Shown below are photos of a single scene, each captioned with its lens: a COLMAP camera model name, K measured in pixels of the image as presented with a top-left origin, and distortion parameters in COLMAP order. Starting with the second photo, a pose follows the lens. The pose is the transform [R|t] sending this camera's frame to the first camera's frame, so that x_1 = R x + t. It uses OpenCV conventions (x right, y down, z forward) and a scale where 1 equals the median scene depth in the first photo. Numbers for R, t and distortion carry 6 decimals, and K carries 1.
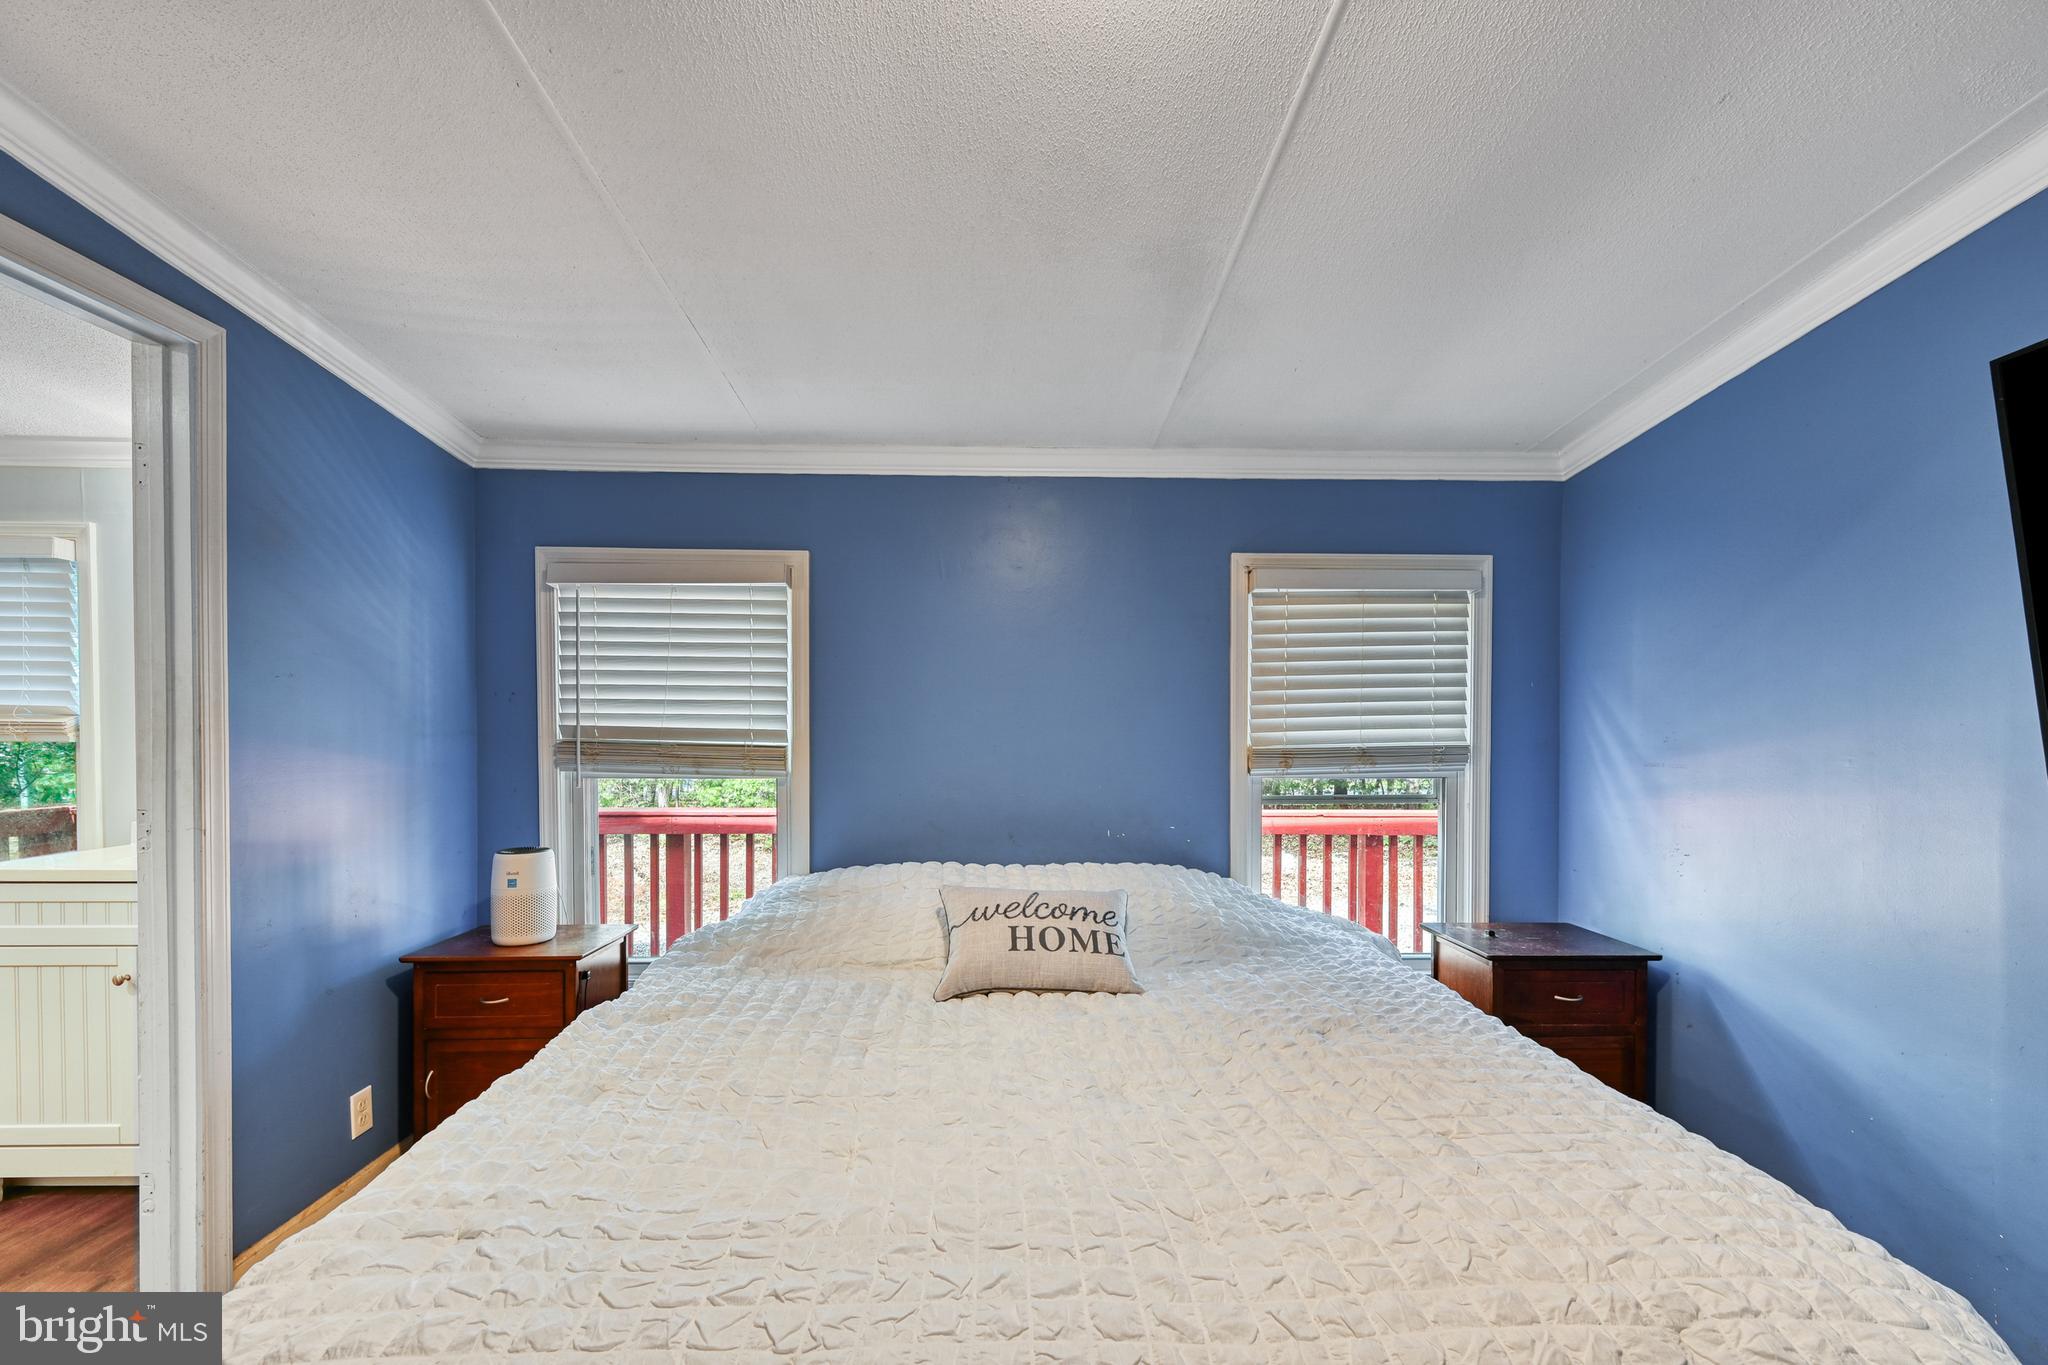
lens RADIAL K [[831.7, 0, 1022.5], [0, 831.7, 733.1], [0, 0, 1]] dist [-0.001359, -0.000073]
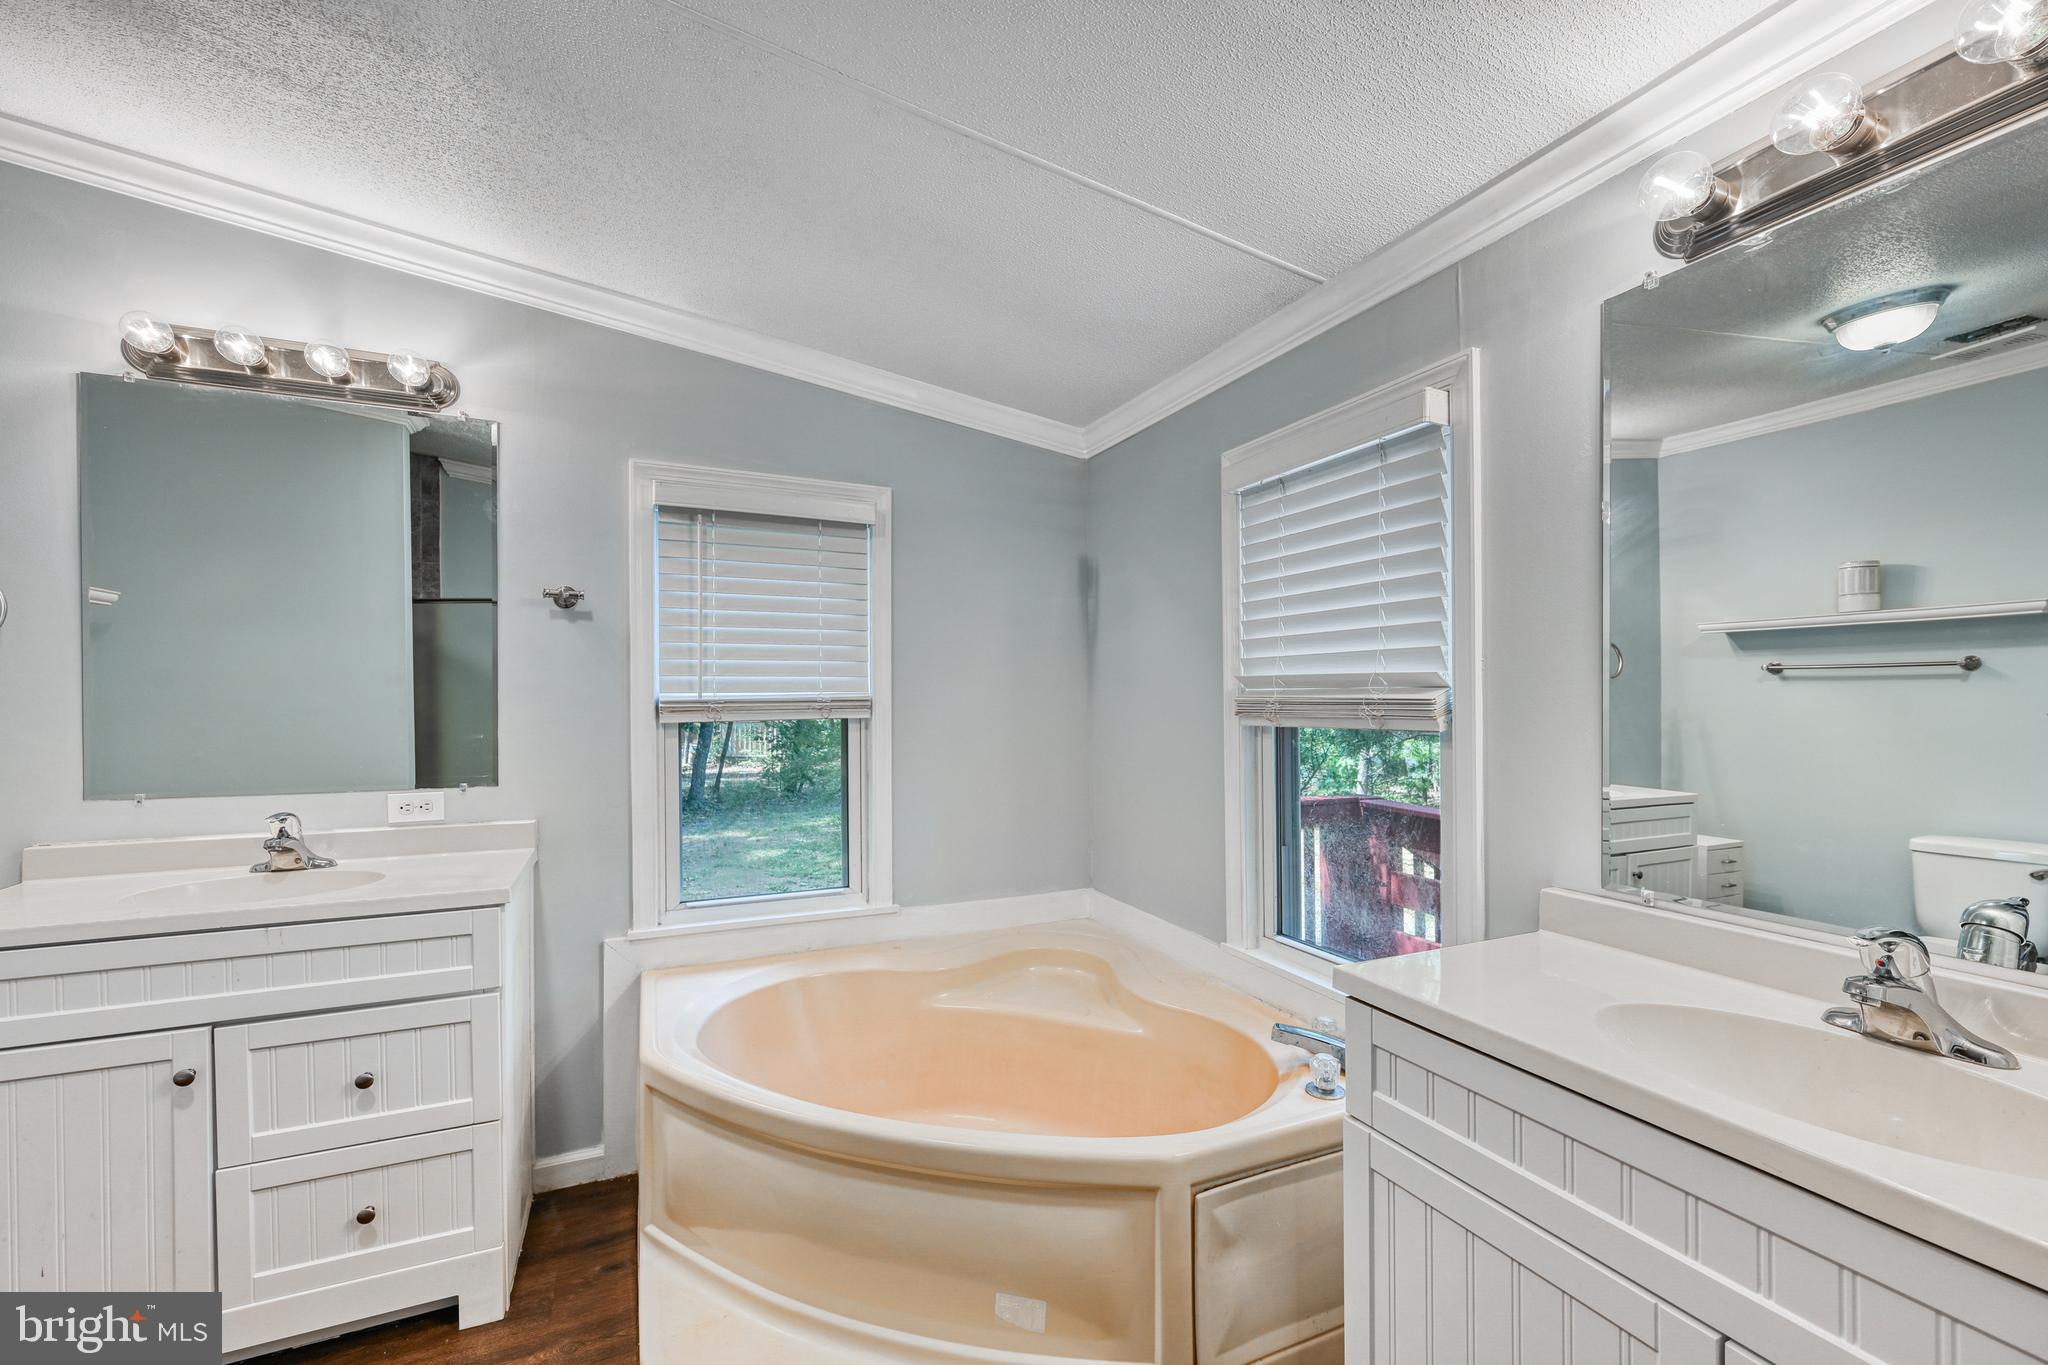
lens RADIAL K [[832.3, 0, 1024.6], [0, 832.3, 703.5], [0, 0, 1]] dist [-0.000001, 0.000005]
pose [[0.388351, -0.003239, -0.921506, -0.708825], [-0.002996, 0.999984, -0.004777, -0.006084], [0.921507, 0.004616, 0.388335, 0.490162]]
